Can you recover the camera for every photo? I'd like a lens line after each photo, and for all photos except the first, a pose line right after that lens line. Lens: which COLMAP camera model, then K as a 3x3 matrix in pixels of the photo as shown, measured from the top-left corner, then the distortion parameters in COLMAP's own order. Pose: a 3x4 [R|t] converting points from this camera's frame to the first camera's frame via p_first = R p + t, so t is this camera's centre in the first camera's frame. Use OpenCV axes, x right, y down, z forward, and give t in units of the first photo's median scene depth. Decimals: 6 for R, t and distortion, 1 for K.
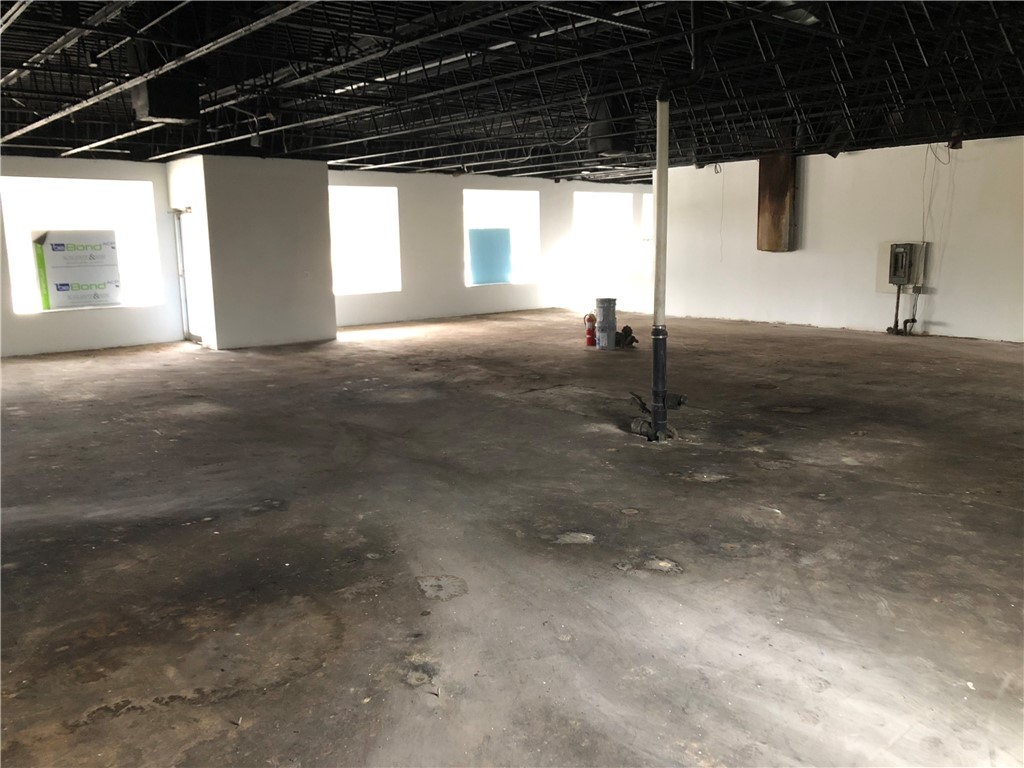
lens RADIAL K [[845.0, 0, 509.5], [0, 845.0, 384.6], [0, 0, 1]] dist [0.036644, -0.004701]
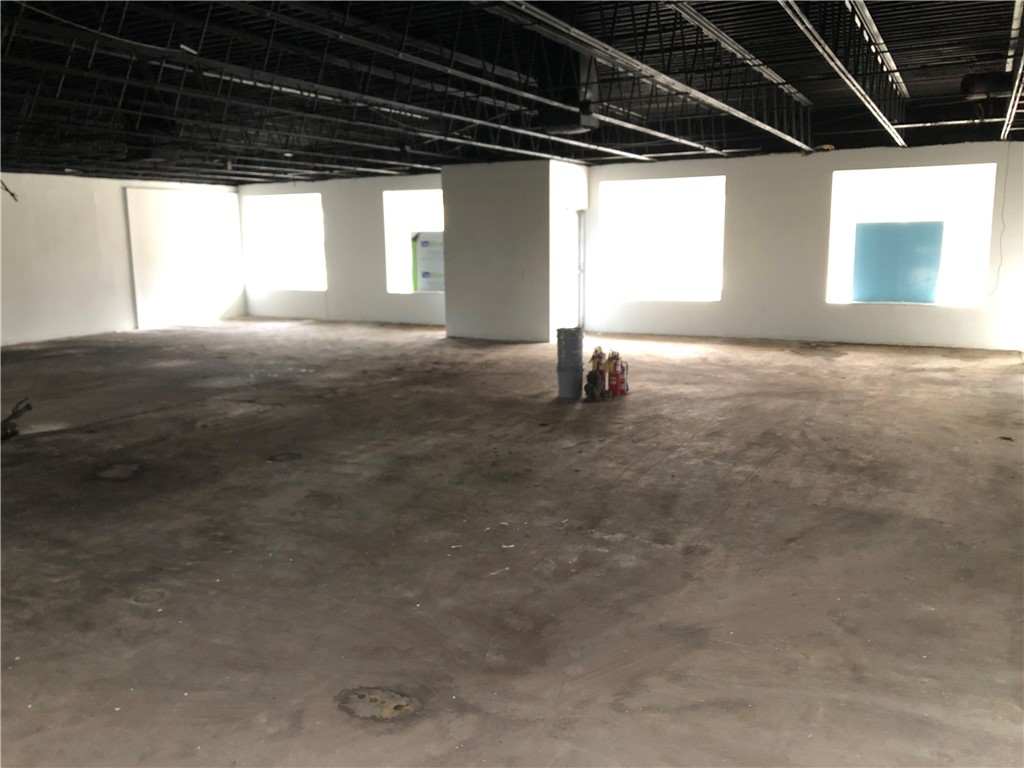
lens RADIAL K [[845.0, 0, 512.4], [0, 845.0, 381.2], [0, 0, 1]] dist [0.036644, -0.004701]
pose [[0.371743, 0.168905, -0.912841, 0.712767], [-0.158097, 0.980463, 0.117035, -0.125348], [0.914775, 0.100810, 0.391184, 0.628289]]
